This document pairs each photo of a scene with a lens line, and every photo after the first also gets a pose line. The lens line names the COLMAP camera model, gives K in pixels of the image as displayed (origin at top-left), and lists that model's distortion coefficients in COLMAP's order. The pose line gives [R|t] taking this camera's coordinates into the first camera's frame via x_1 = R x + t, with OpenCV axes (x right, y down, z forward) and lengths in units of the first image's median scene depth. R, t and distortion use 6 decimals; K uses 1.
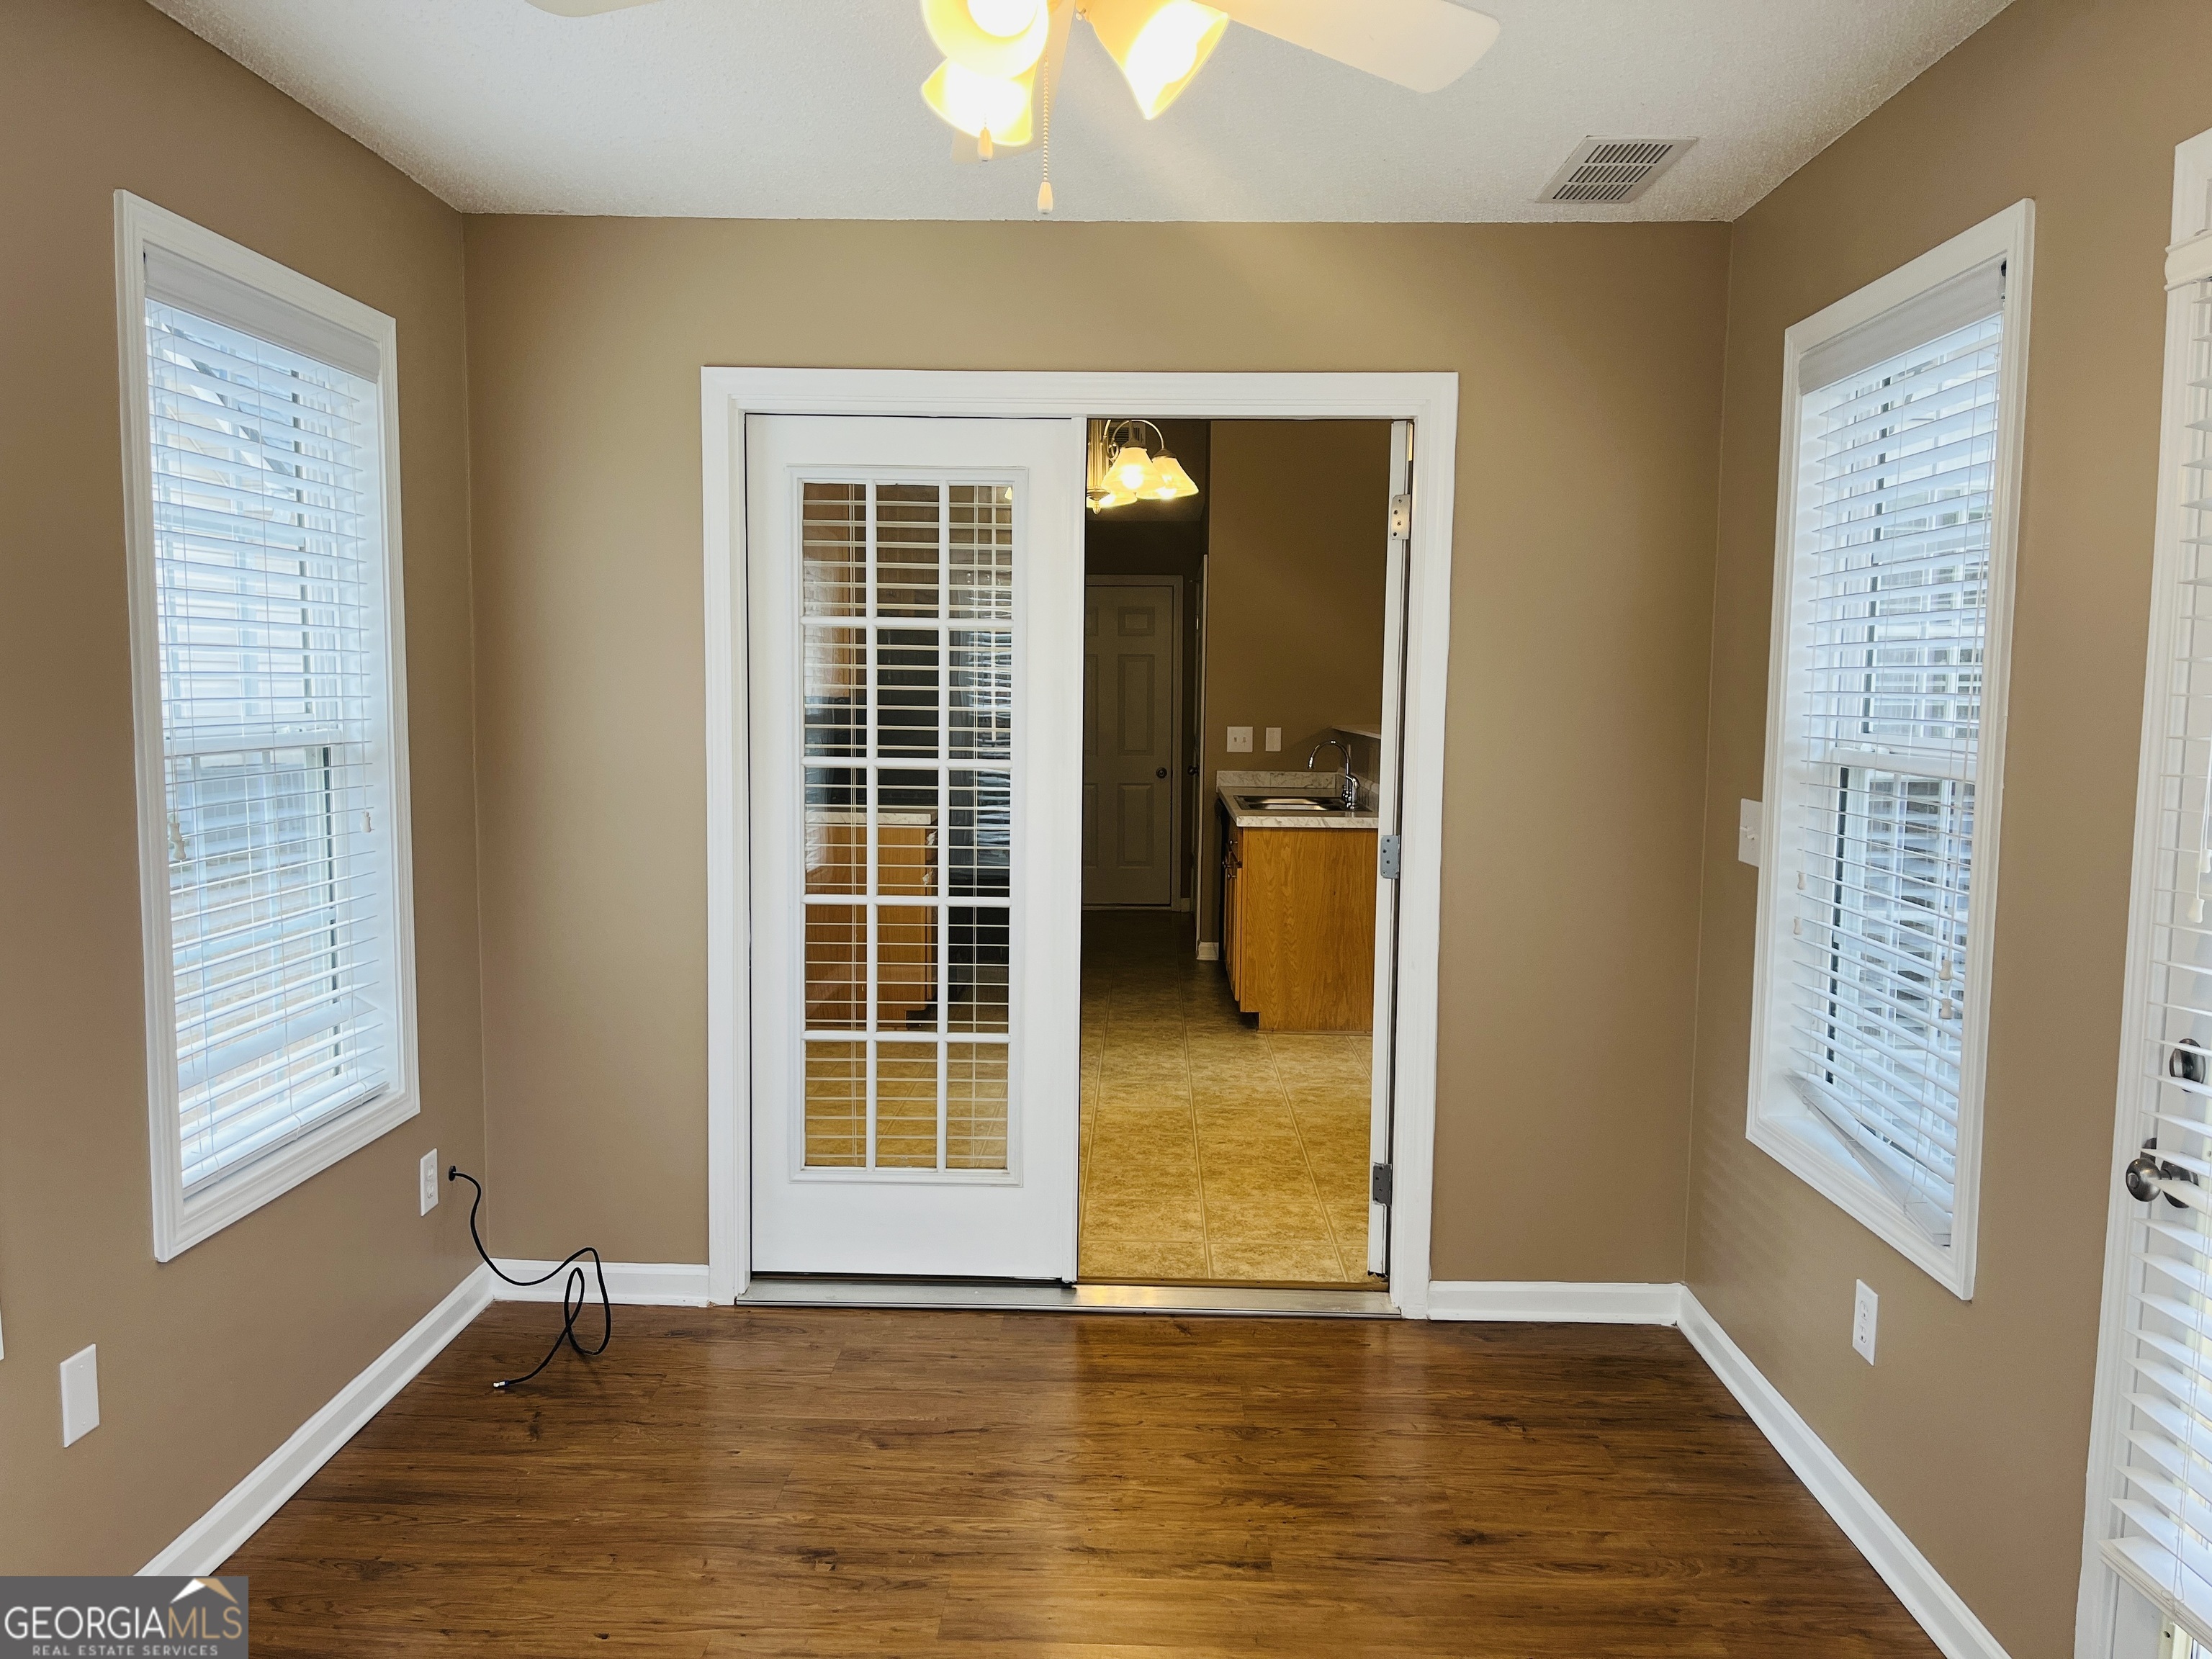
lens RADIAL K [[1670.3, 0, 1106.0], [0, 1670.3, 830.1], [0, 0, 1]] dist [0.001136, 0.000352]
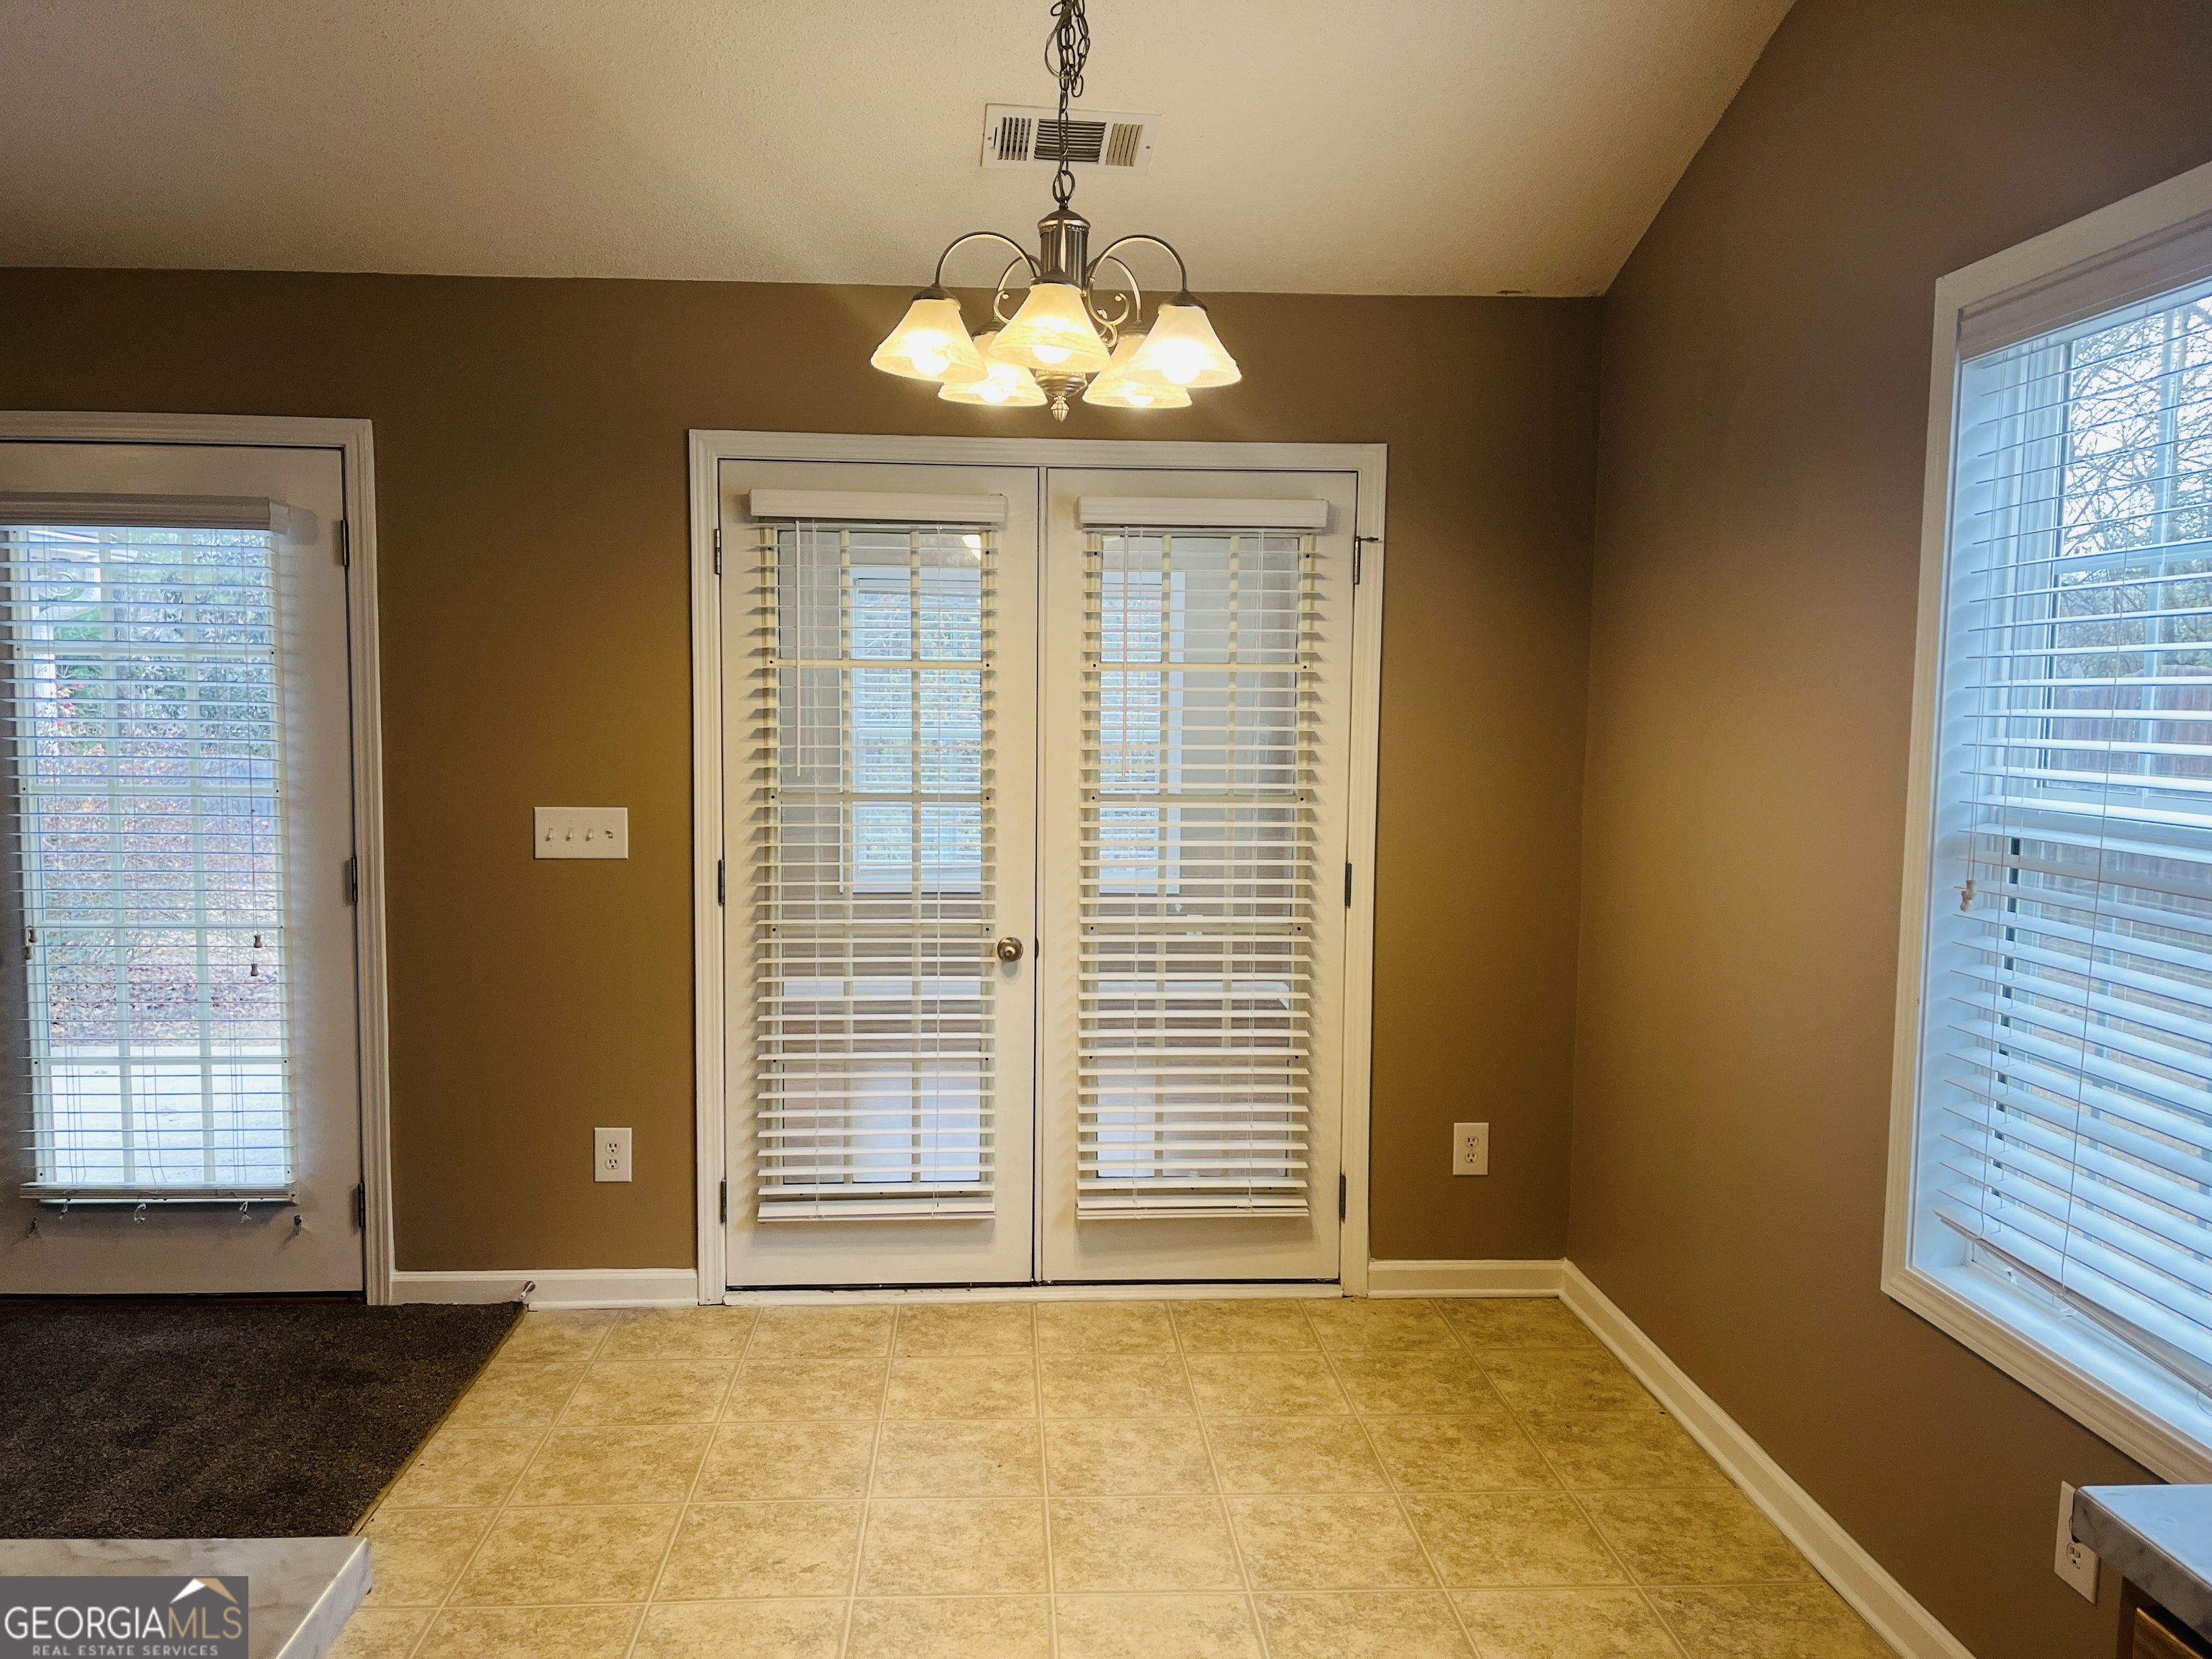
lens RADIAL K [[1670.3, 0, 1104.8], [0, 1670.3, 829.4], [0, 0, 1]] dist [0.001136, 0.000352]
pose [[-0.995972, -0.016883, -0.088057, 0.027222], [-0.032263, 0.983810, 0.176286, -0.160924], [0.083655, 0.178417, -0.980392, 1.618618]]
